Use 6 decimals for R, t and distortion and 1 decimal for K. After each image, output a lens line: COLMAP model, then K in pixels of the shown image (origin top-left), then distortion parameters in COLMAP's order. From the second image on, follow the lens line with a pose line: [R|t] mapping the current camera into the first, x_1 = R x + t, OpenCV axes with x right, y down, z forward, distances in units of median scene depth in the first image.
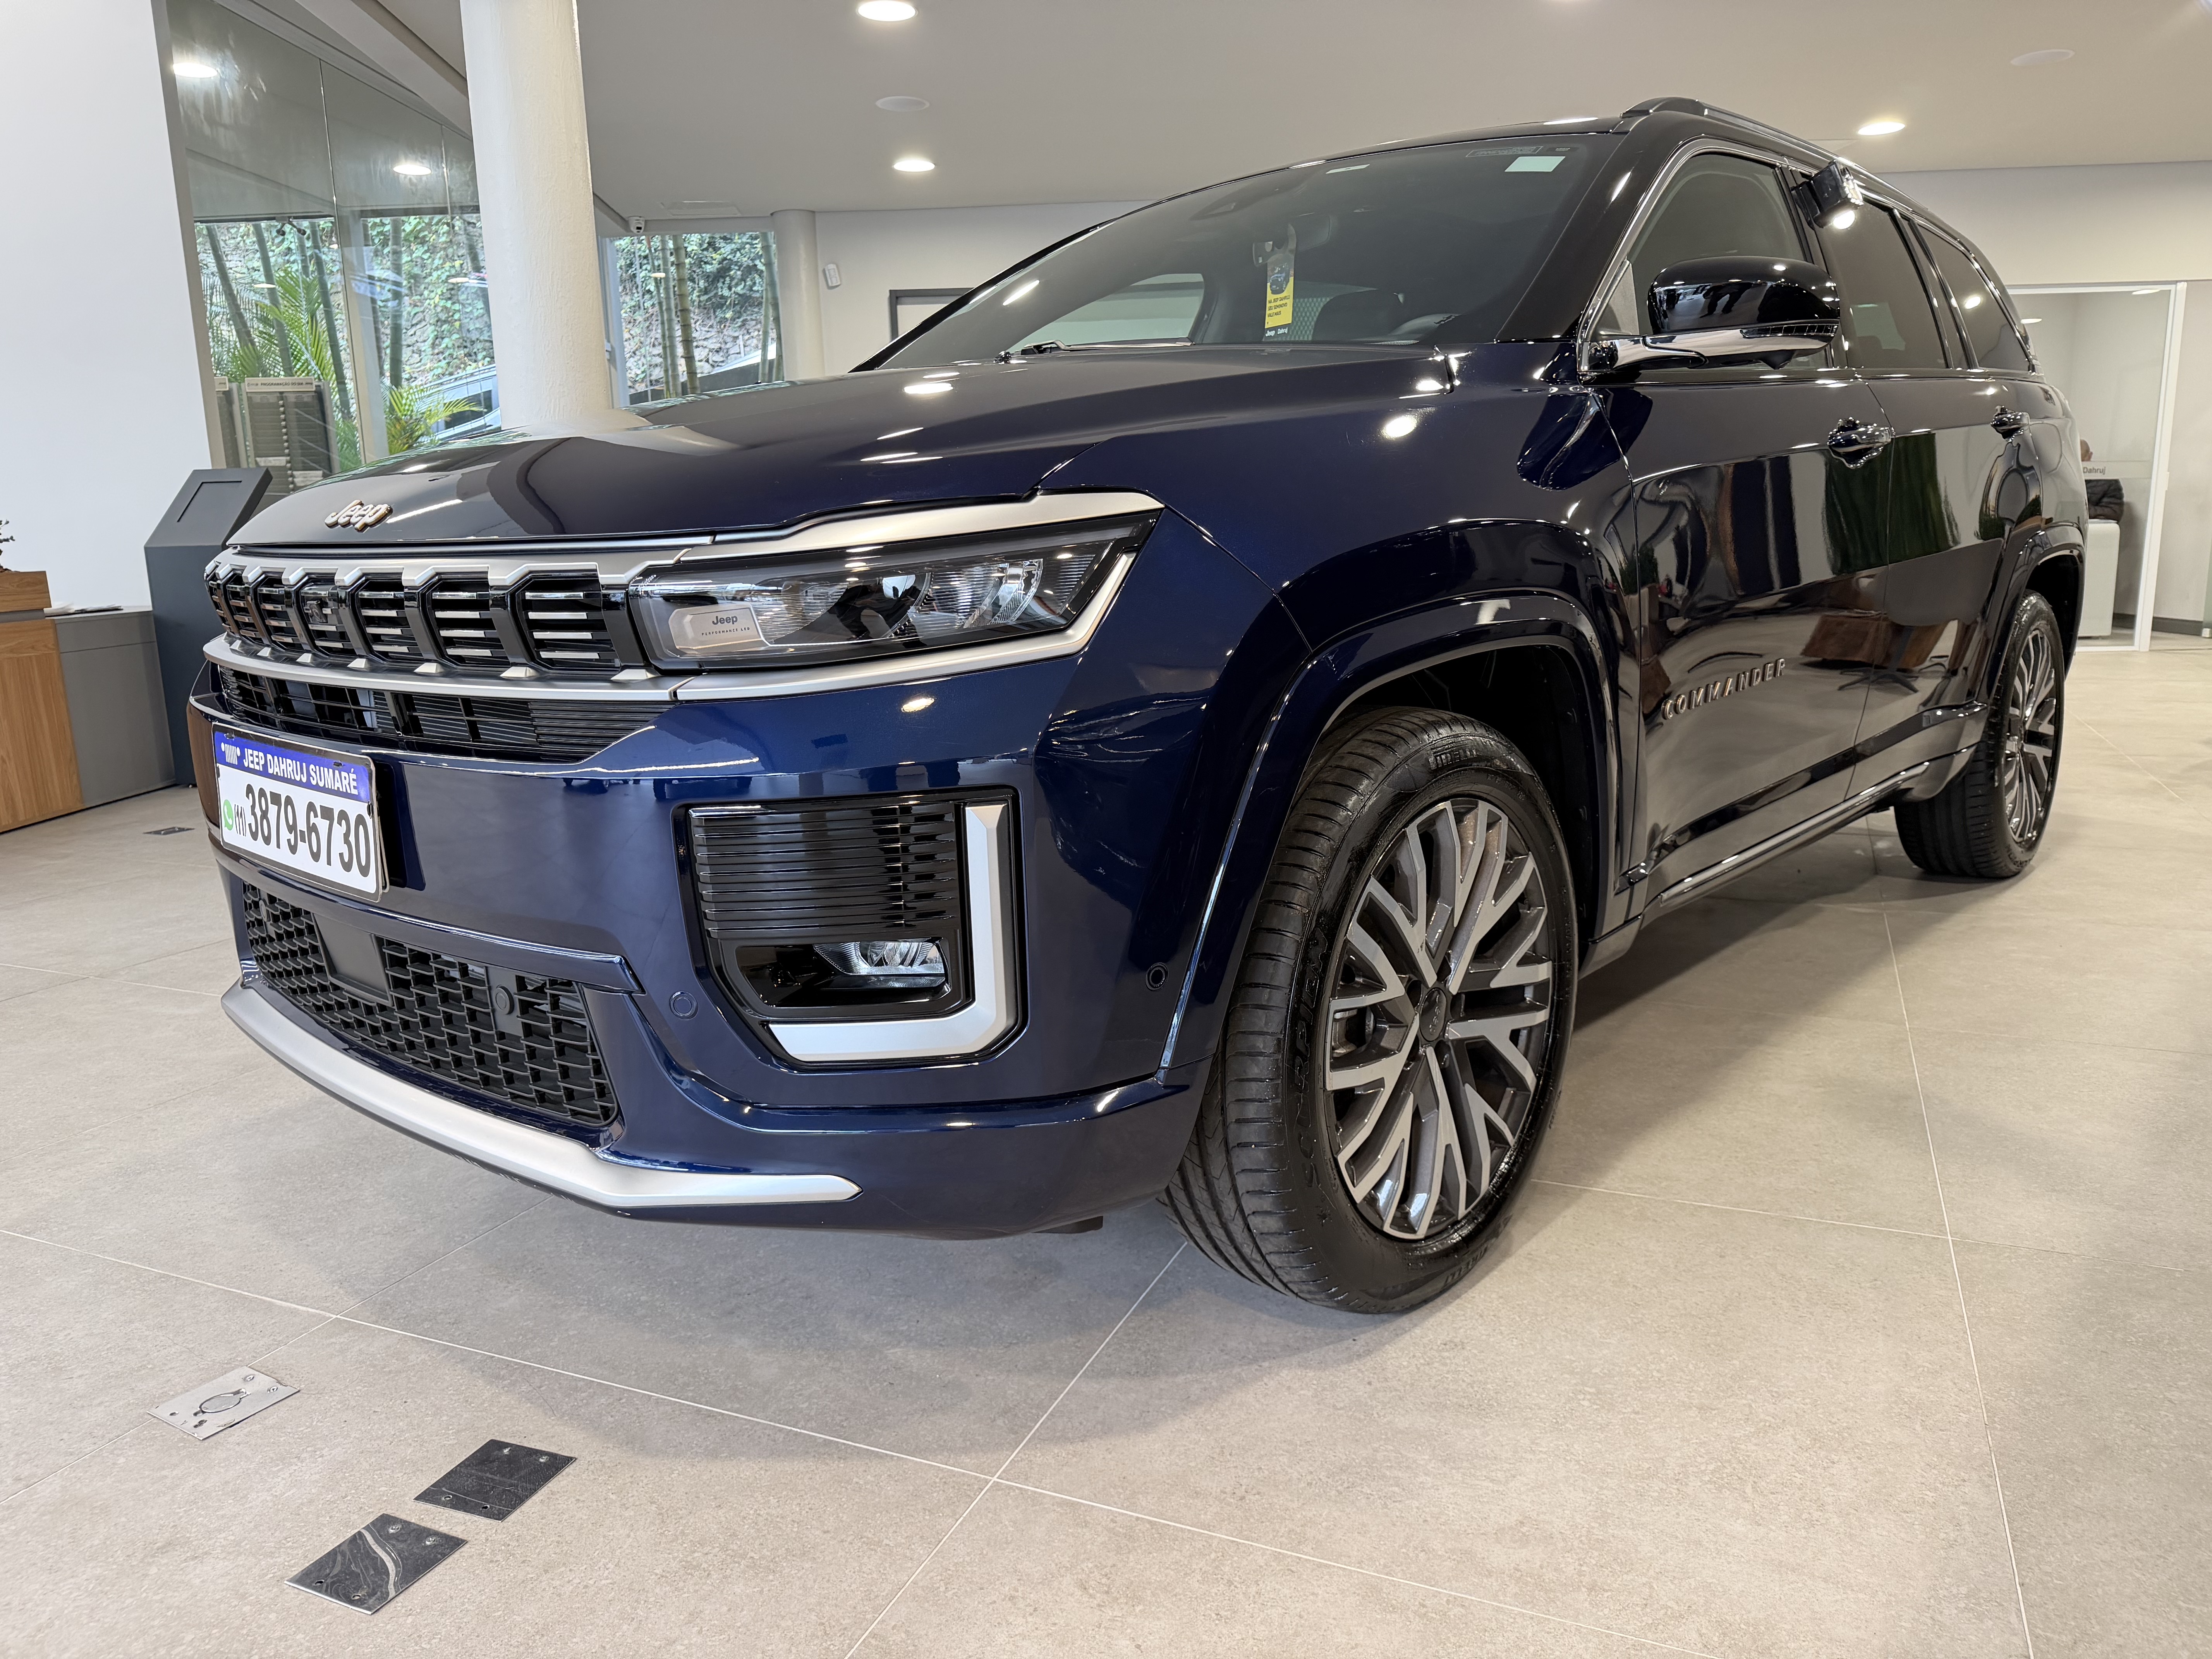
lens RADIAL K [[1513.8, 0, 1102.6], [0, 1513.8, 843.1], [0, 0, 1]] dist [0.069520, 0.002388]
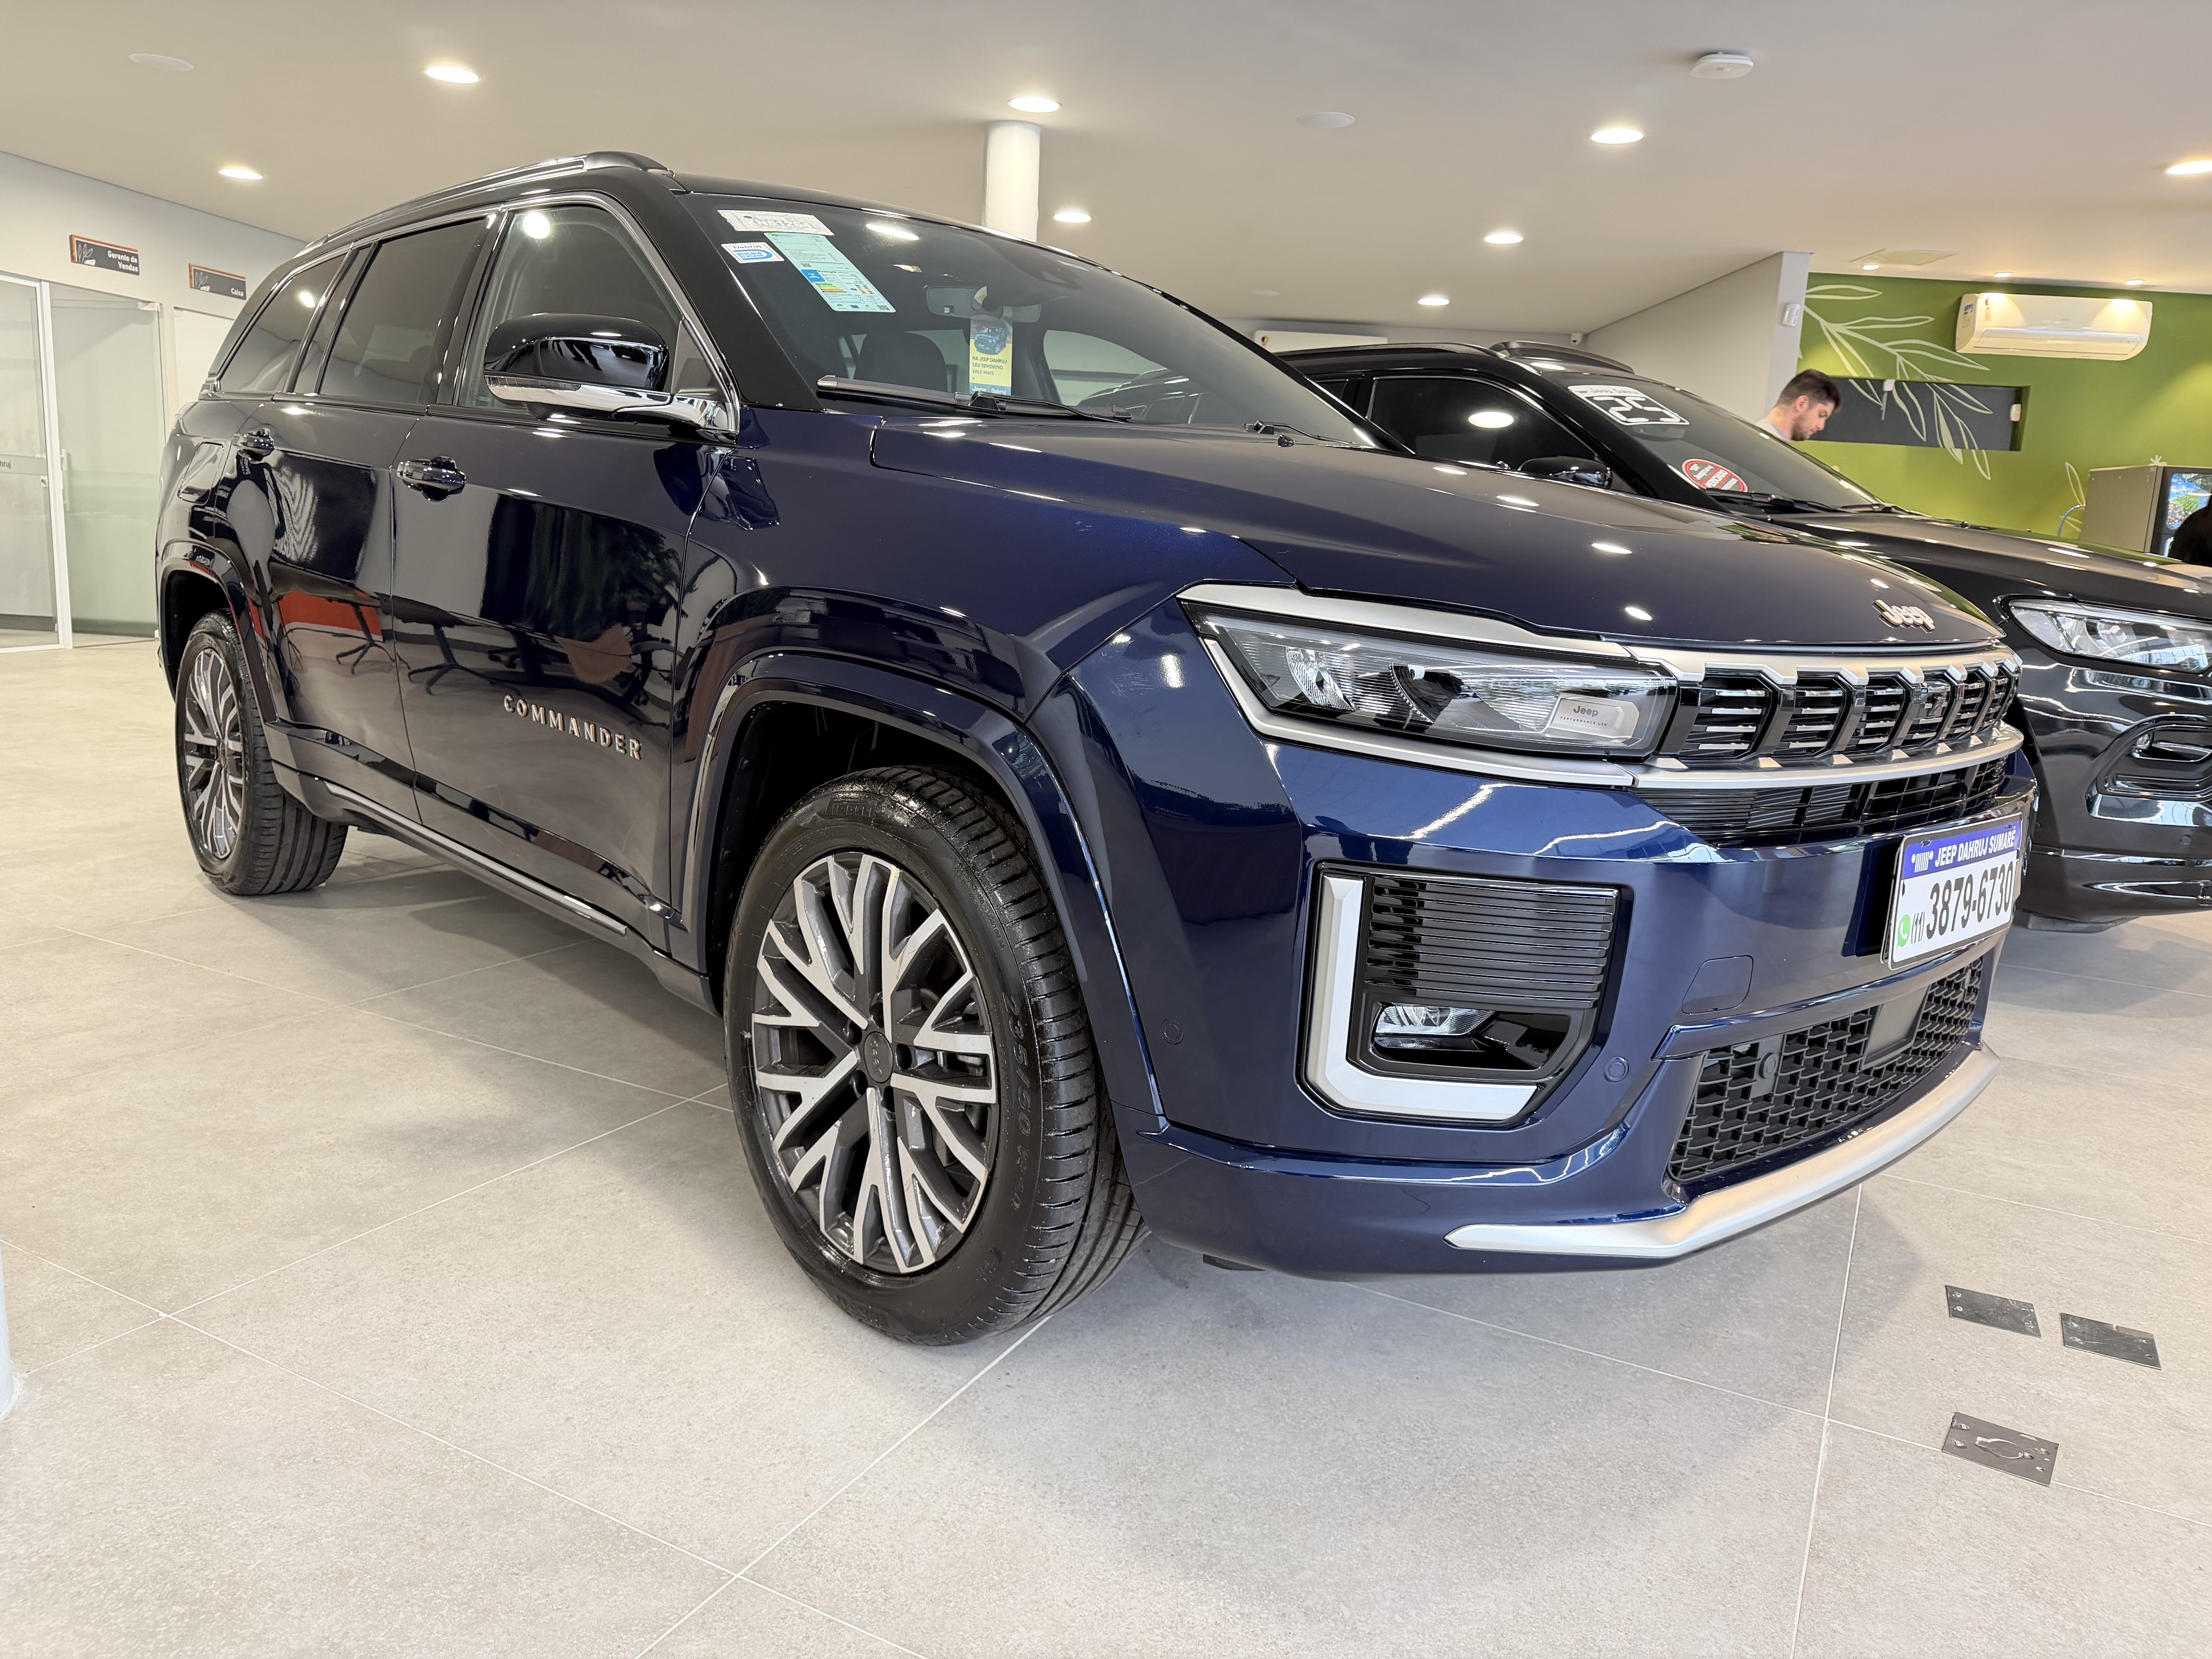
lens RADIAL K [[1513.8, 0, 1105.0], [0, 1513.8, 832.0], [0, 0, 1]] dist [0.069520, 0.002388]
pose [[0.056280, -0.146487, 0.987610, -1.621163], [0.136932, 0.980963, 0.137698, -0.293994], [-0.988980, 0.127486, 0.075268, 1.495765]]
